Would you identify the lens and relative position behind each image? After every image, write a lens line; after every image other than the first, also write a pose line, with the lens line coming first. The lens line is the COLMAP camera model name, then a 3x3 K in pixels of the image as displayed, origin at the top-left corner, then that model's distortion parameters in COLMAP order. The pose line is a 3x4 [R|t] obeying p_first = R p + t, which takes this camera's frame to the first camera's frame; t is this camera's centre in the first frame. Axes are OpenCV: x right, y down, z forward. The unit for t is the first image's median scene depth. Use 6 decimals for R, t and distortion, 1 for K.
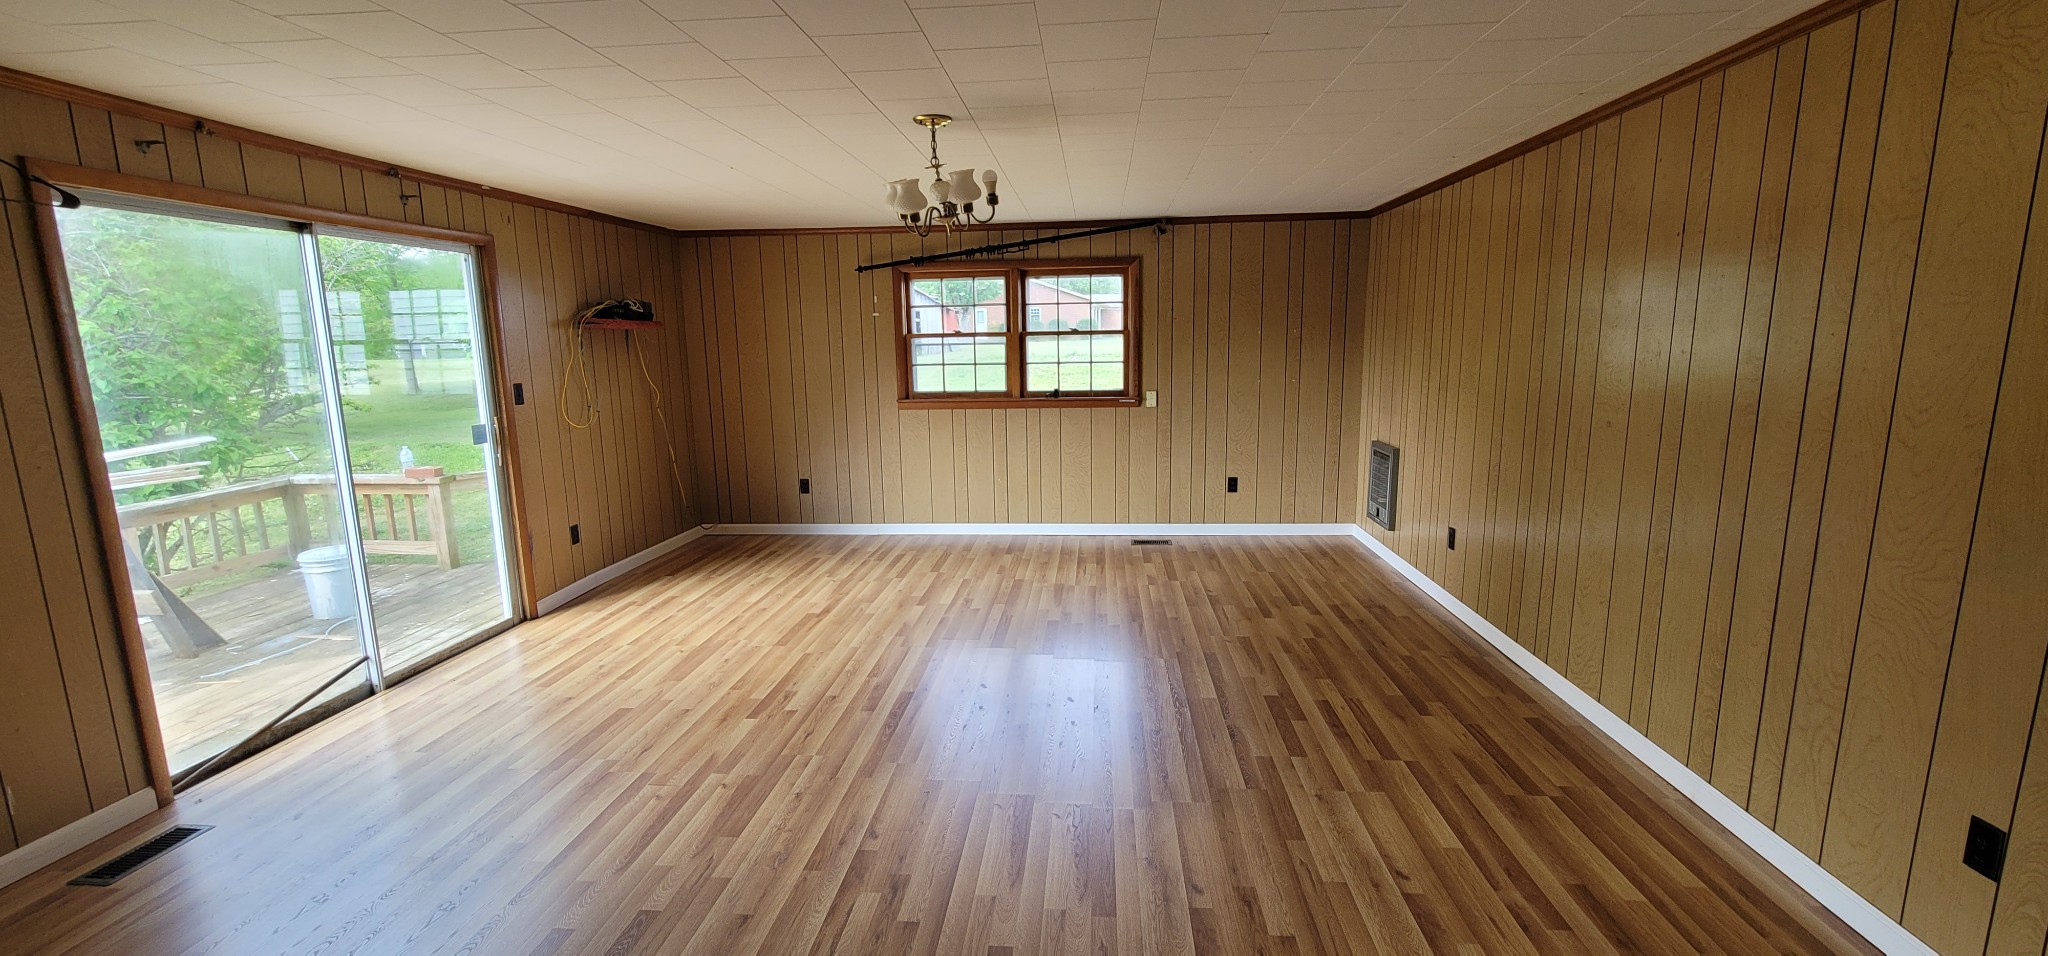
lens RADIAL K [[839.1, 0, 1023.7], [0, 839.1, 480.4], [0, 0, 1]] dist [-0.009228, 0.004780]
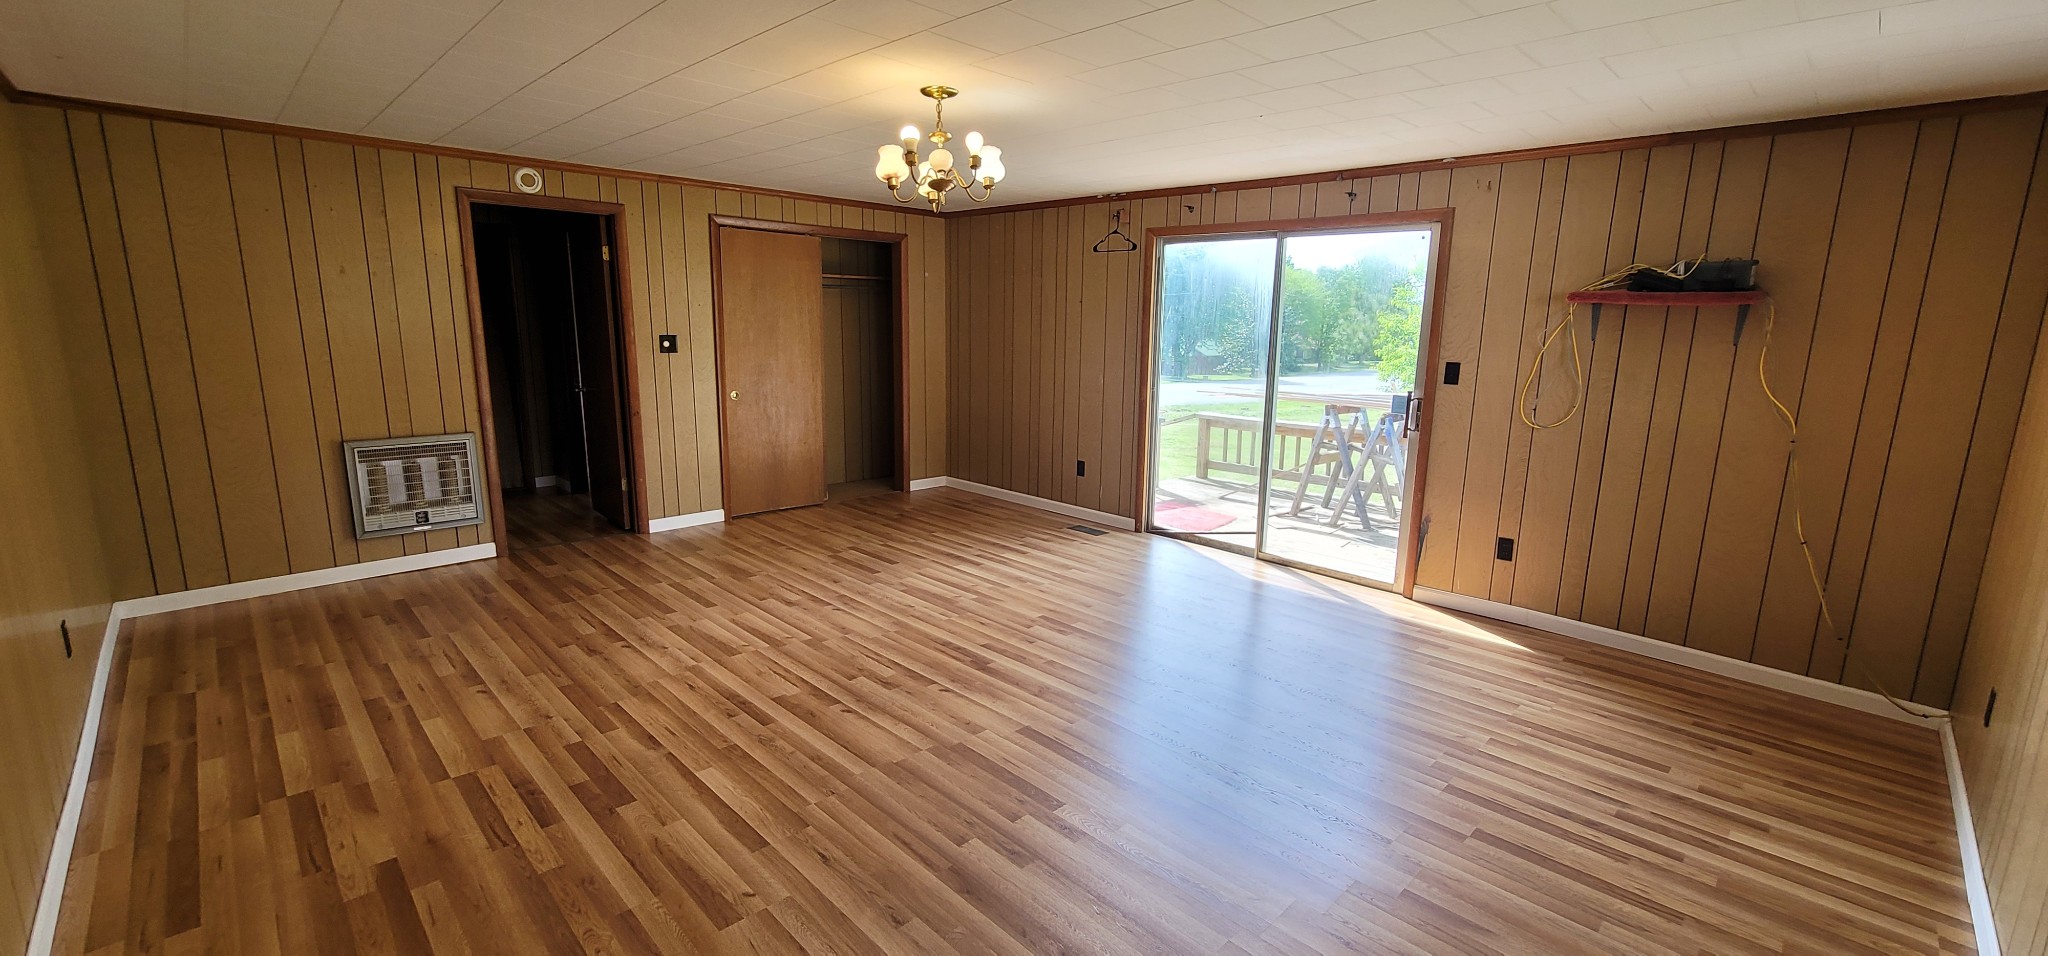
lens RADIAL K [[839.1, 0, 1025.6], [0, 839.1, 477.7], [0, 0, 1]] dist [-0.009228, 0.004780]
pose [[-0.648816, 0.148941, -0.746227, 0.436025], [-0.138435, 0.941189, 0.308218, -0.215863], [0.748247, 0.303281, -0.590040, 1.225404]]
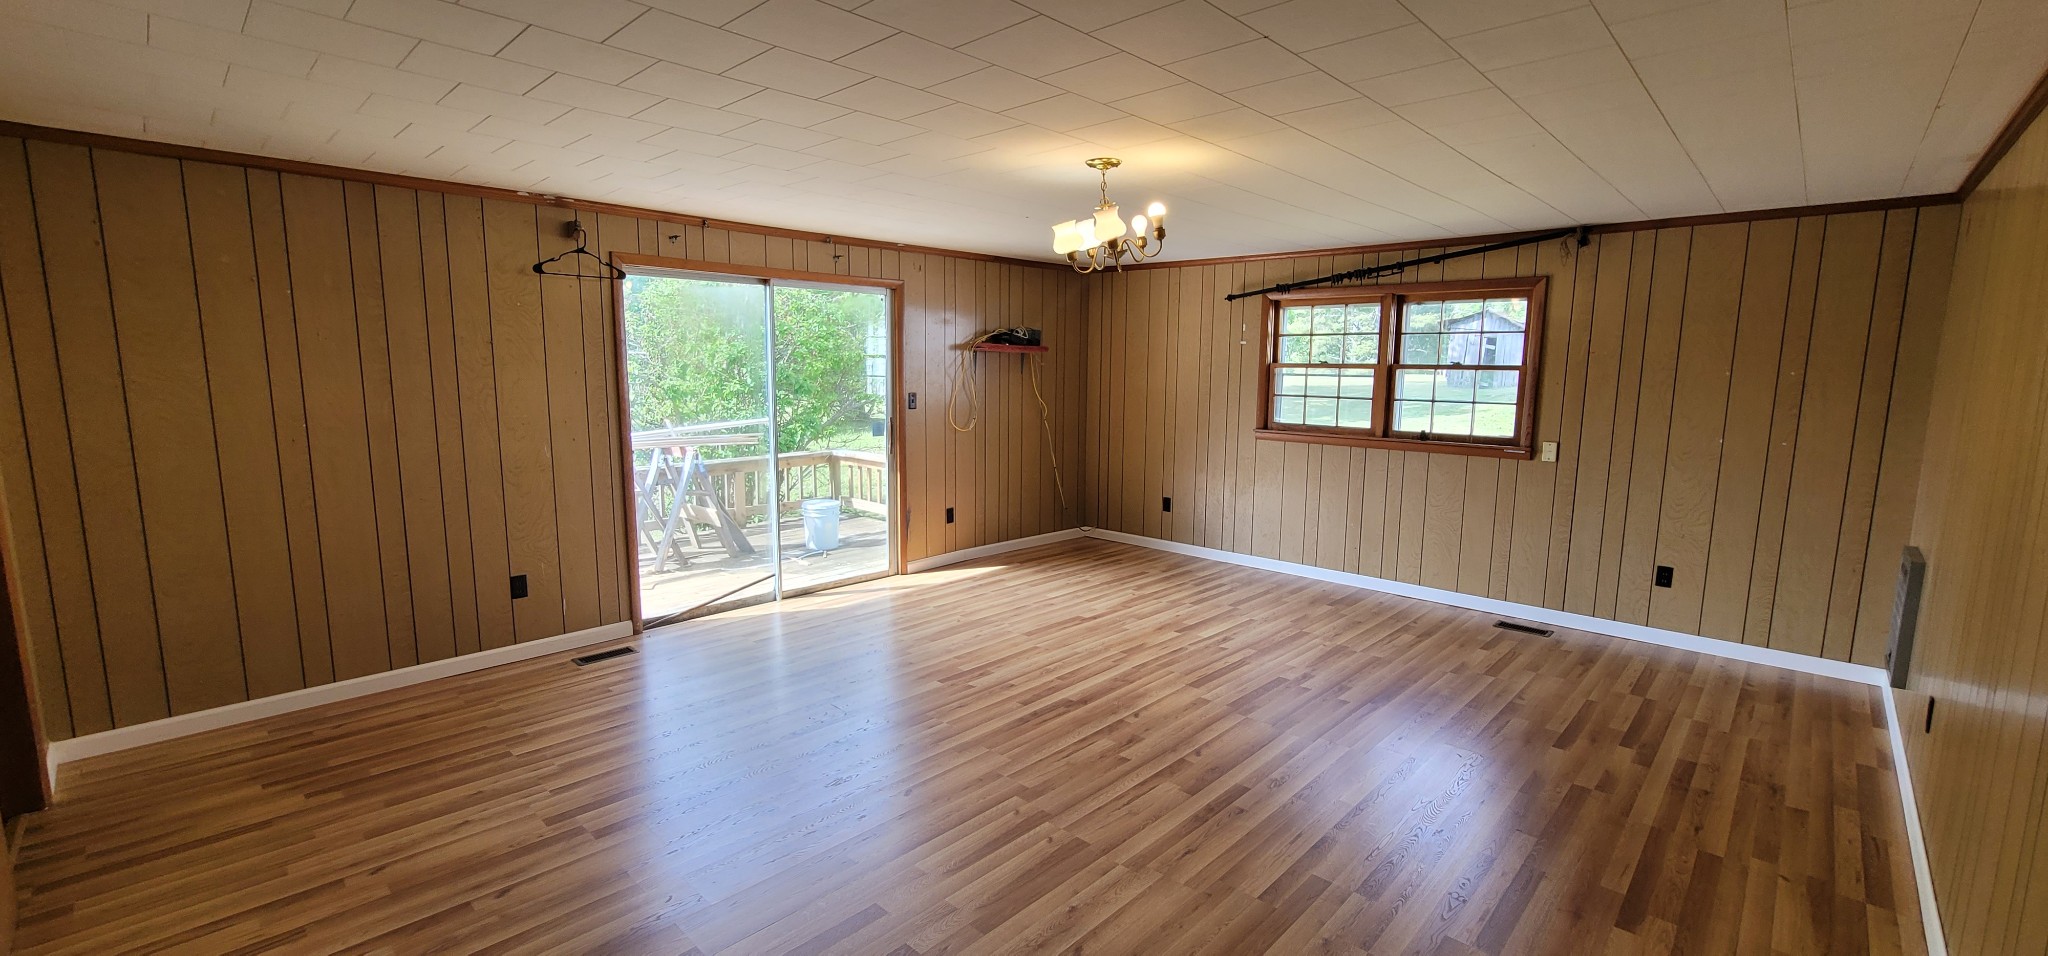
lens RADIAL K [[839.1, 0, 1024.4], [0, 839.1, 476.5], [0, 0, 1]] dist [-0.009228, 0.004780]
pose [[0.780294, 0.110605, -0.615555, 0.344204], [-0.129333, 0.991499, 0.014210, -0.027222], [0.611894, 0.068523, 0.787966, 0.087852]]
